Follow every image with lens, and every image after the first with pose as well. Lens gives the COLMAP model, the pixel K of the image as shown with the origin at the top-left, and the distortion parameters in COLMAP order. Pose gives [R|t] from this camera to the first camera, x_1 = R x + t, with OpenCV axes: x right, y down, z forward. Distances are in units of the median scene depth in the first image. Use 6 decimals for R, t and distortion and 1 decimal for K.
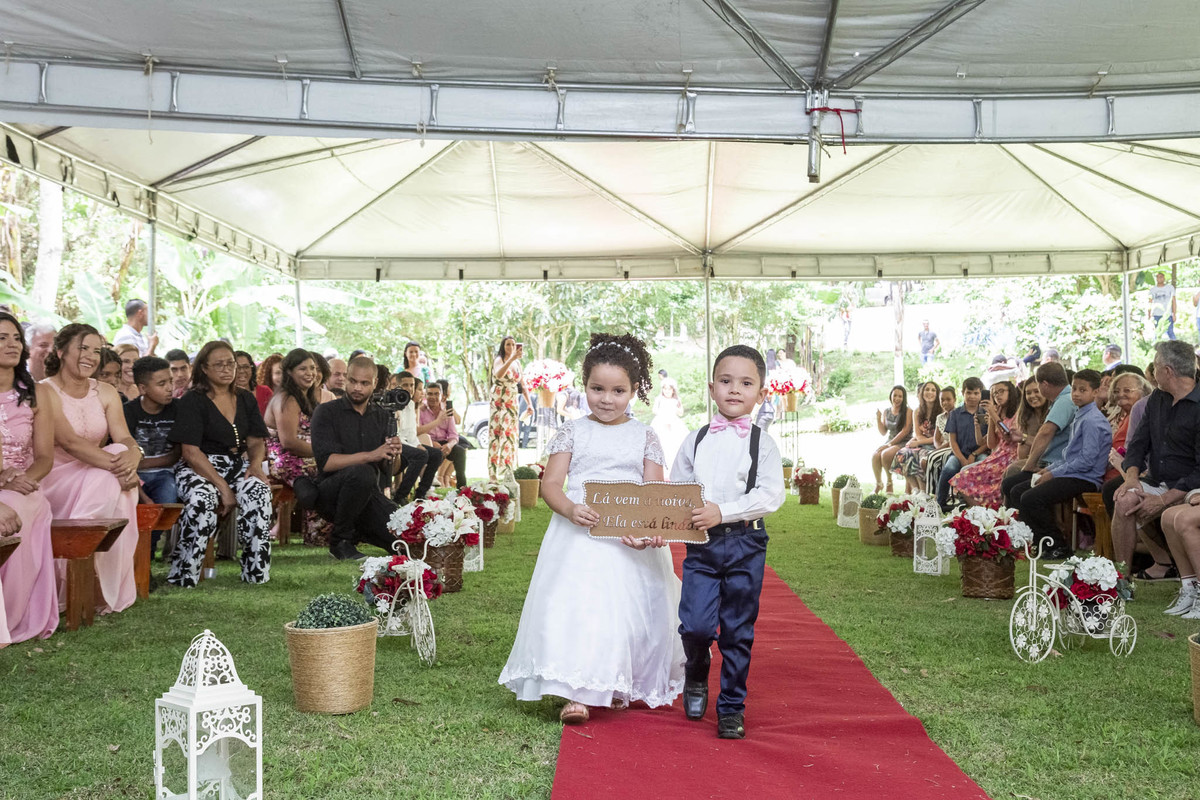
lens RADIAL K [[1484.5, 0, 600.0], [0, 1484.5, 400.0], [0, 0, 1]] dist [0.080203, 0.009758]
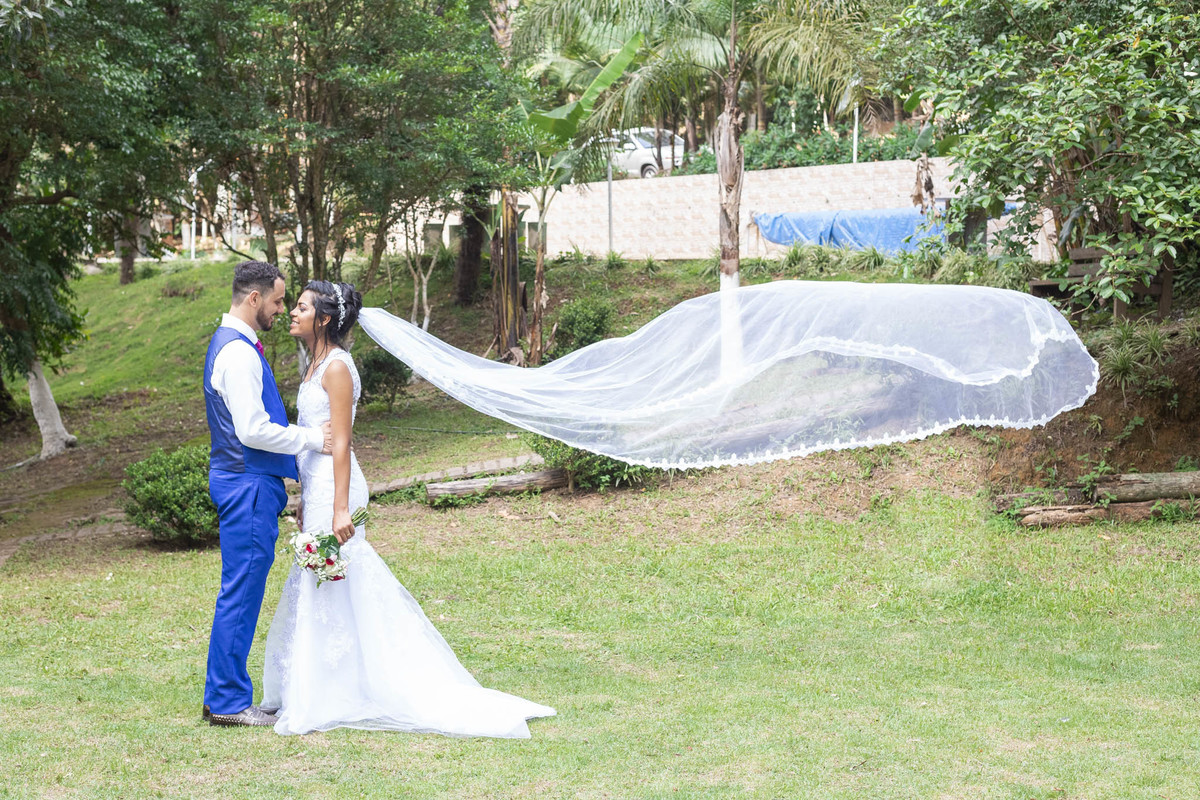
lens RADIAL K [[1770.3, 0, 600.0], [0, 1770.3, 400.0], [0, 0, 1]] dist [-0.128964, 0.089276]
pose [[0.982526, -0.019392, 0.185114, 0.141158], [0.010818, 0.998826, 0.047214, -0.032772], [-0.185812, -0.044386, 0.981582, 0.989508]]
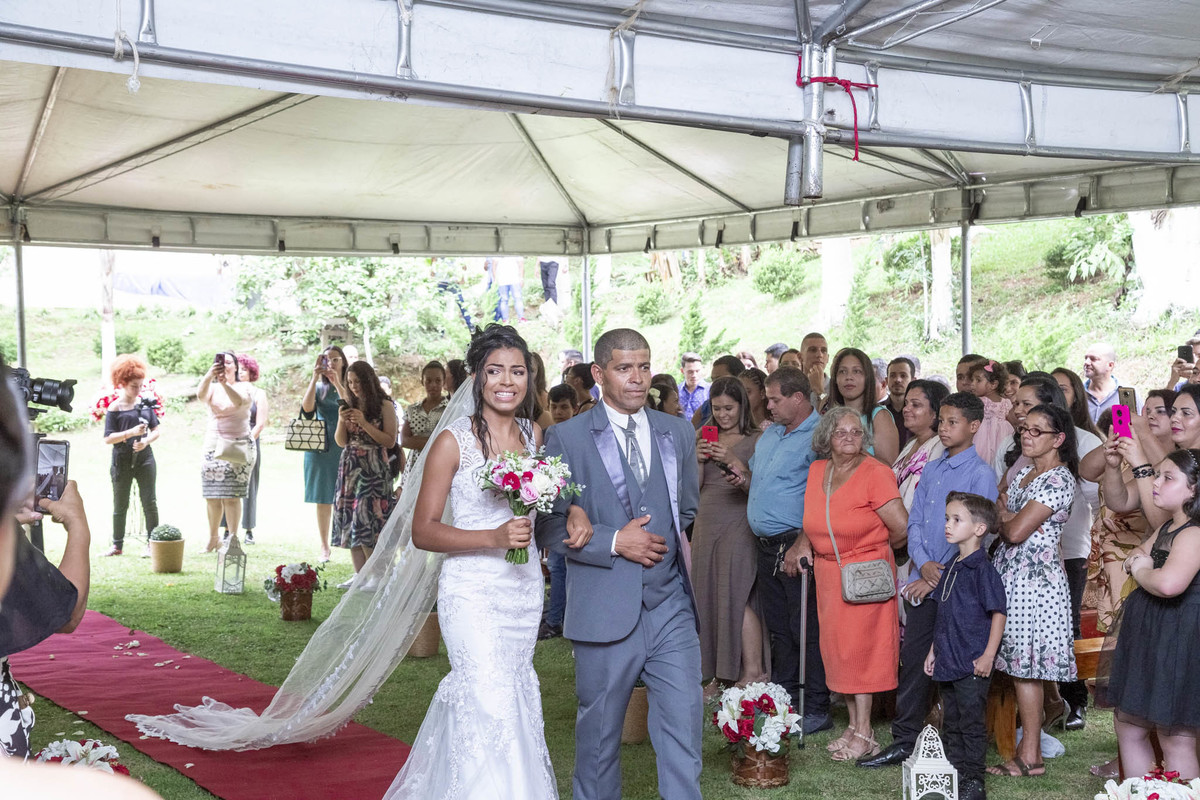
lens RADIAL K [[1808.4, 0, 600.0], [0, 1808.4, 400.0], [0, 0, 1]] dist [0.171846, 0.051726]
pose [[0.845764, -0.017515, 0.533270, -0.138719], [-0.002597, 0.999314, 0.036942, -0.045398], [-0.533551, -0.032630, 0.845138, 0.209800]]
